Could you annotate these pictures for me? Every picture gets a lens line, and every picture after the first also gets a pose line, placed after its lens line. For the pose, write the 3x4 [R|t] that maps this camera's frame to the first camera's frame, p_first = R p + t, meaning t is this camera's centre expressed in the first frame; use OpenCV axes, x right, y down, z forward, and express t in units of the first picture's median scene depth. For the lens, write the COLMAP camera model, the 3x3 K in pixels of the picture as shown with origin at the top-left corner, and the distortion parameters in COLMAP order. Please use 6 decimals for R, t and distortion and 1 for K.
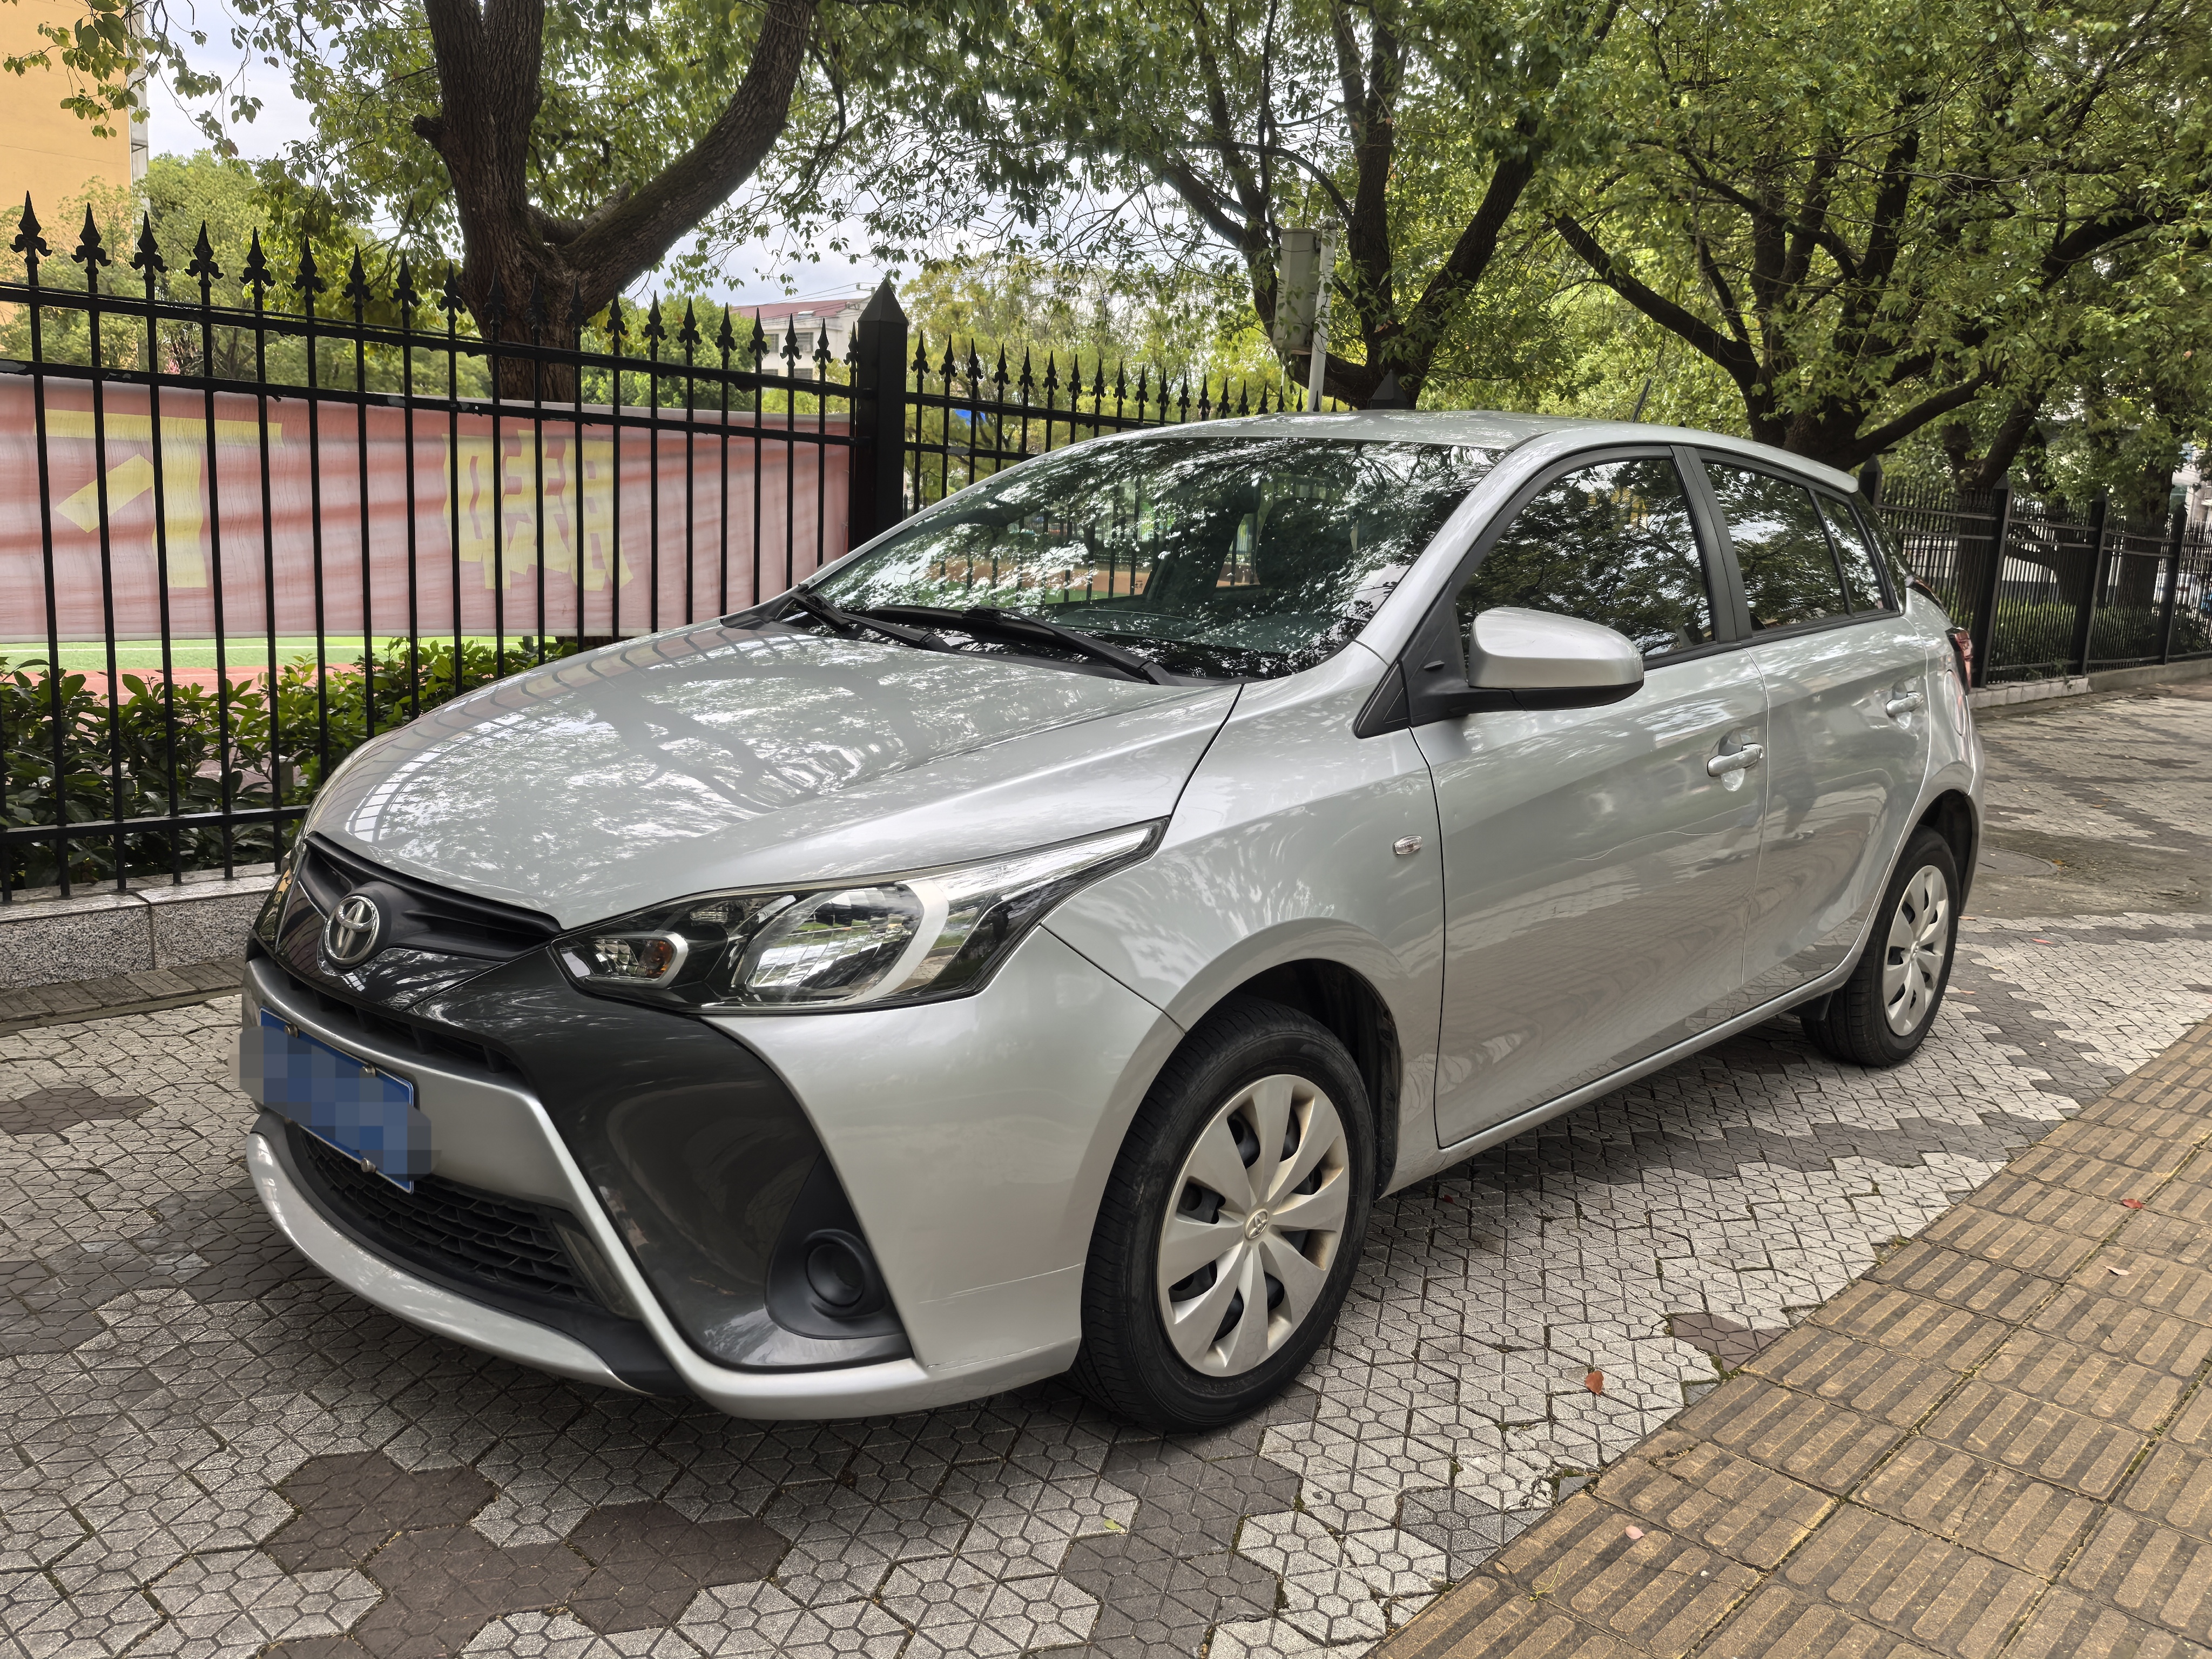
lens RADIAL K [[1752.3, 0, 1106.0], [0, 1752.3, 829.5], [0, 0, 1]] dist [0.028433, 0.001966]
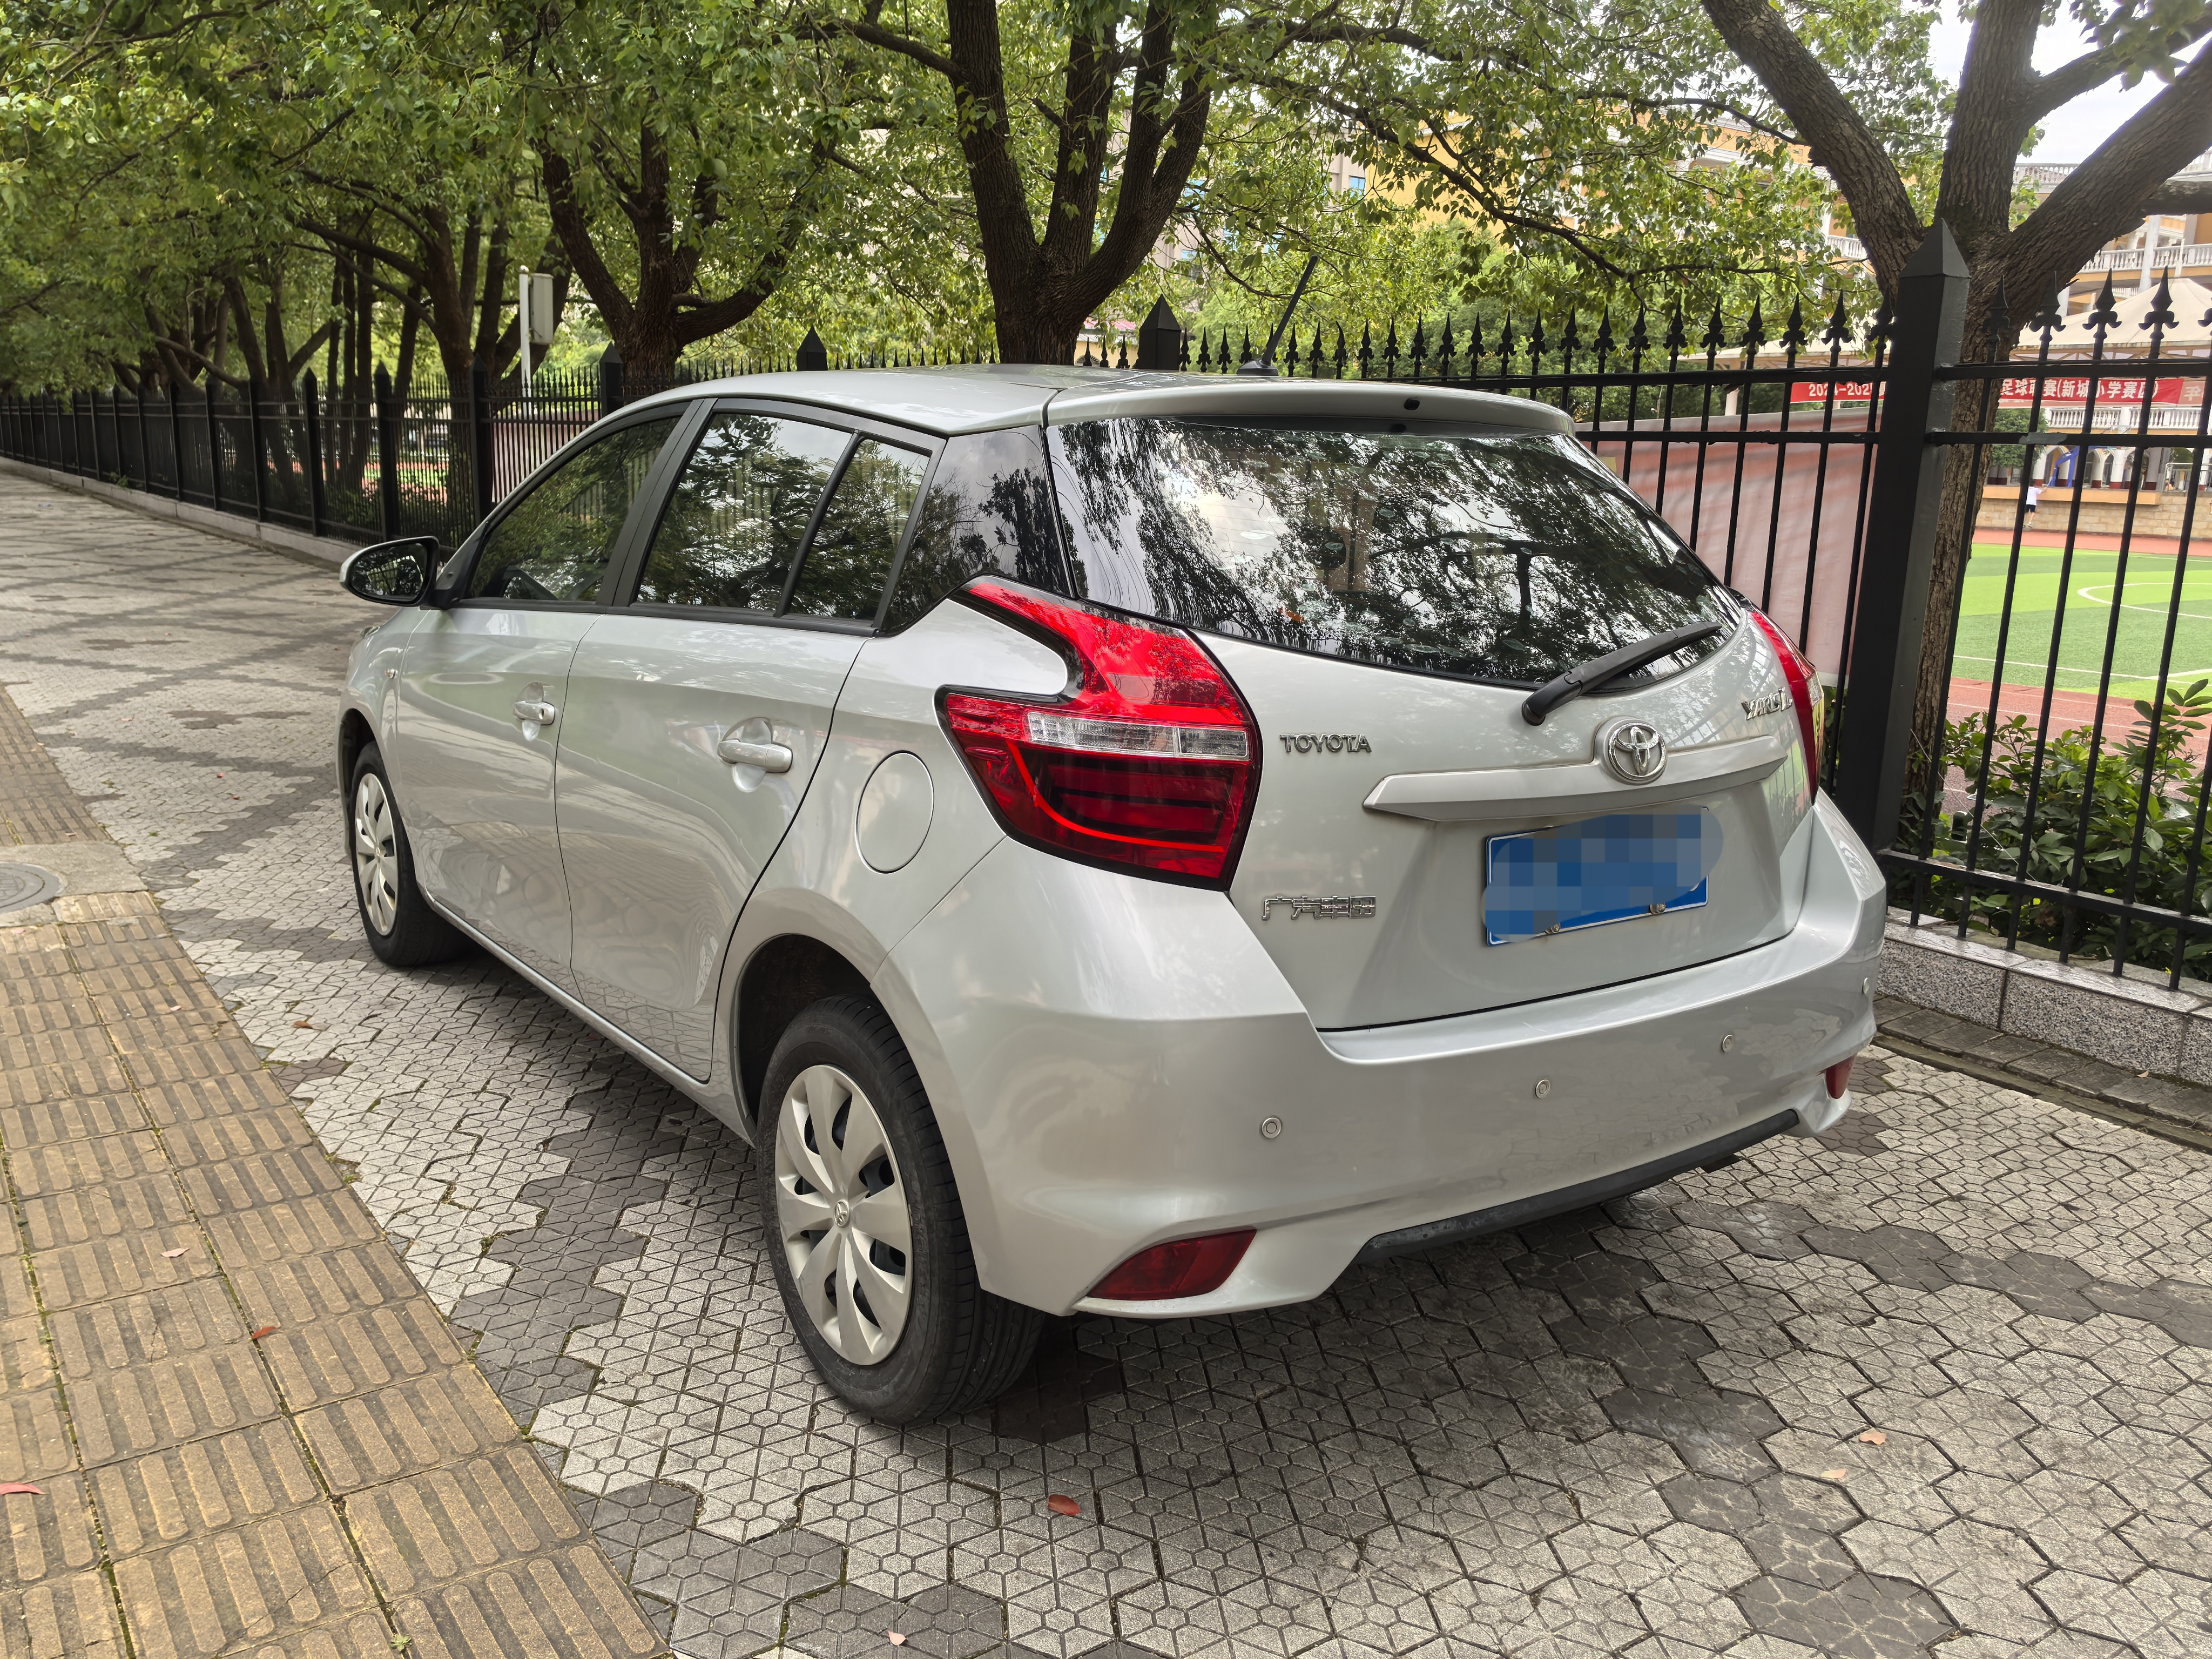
lens RADIAL K [[1760.0, 0, 989.5], [0, 1760.0, 833.1], [0, 0, 1]] dist [0.003149, 0.002229]
pose [[-0.244371, 0.128364, -0.961148, 1.229340], [-0.219479, 0.958154, 0.183767, -0.192732], [0.944517, 0.255859, -0.205971, 1.441616]]
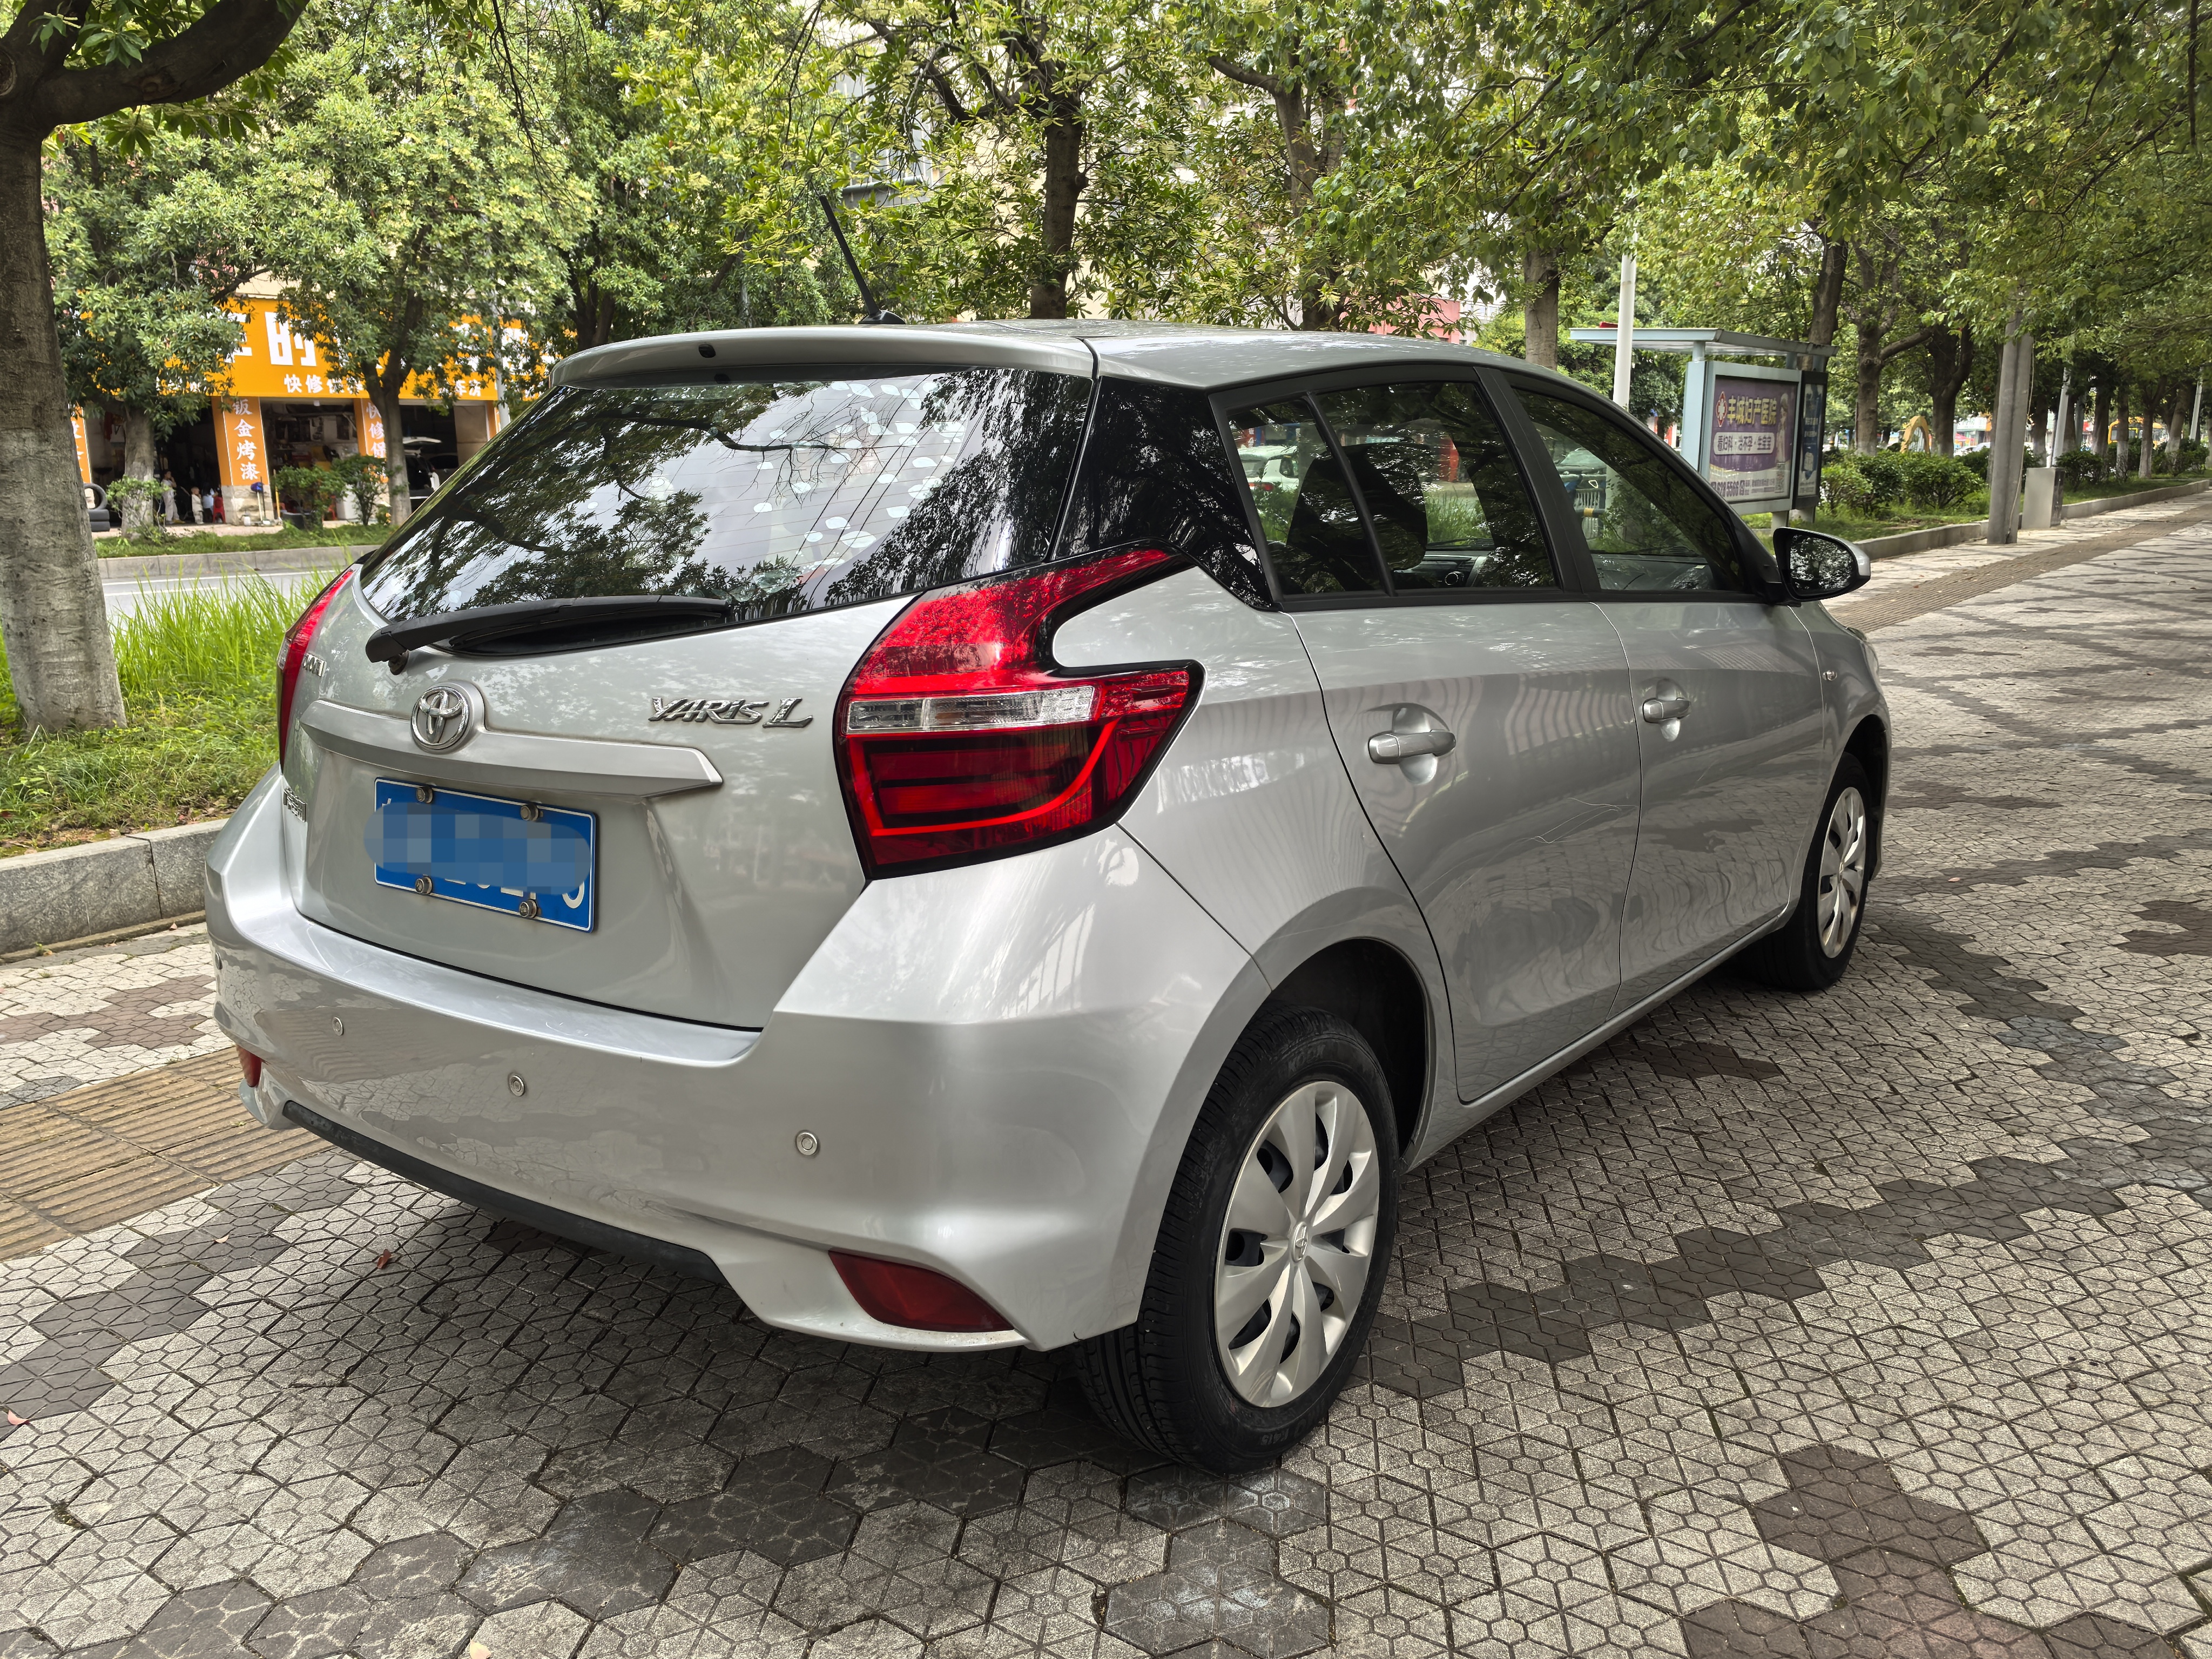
lens RADIAL K [[1708.9, 0, 1106.0], [0, 1708.9, 829.5], [0, 0, 1]] dist [0.007559, 0.001674]
pose [[-0.991337, -0.034547, -0.126716, 0.417378], [-0.080439, 0.922375, 0.377828, -0.352609], [0.103827, 0.384748, -0.917163, 2.076682]]
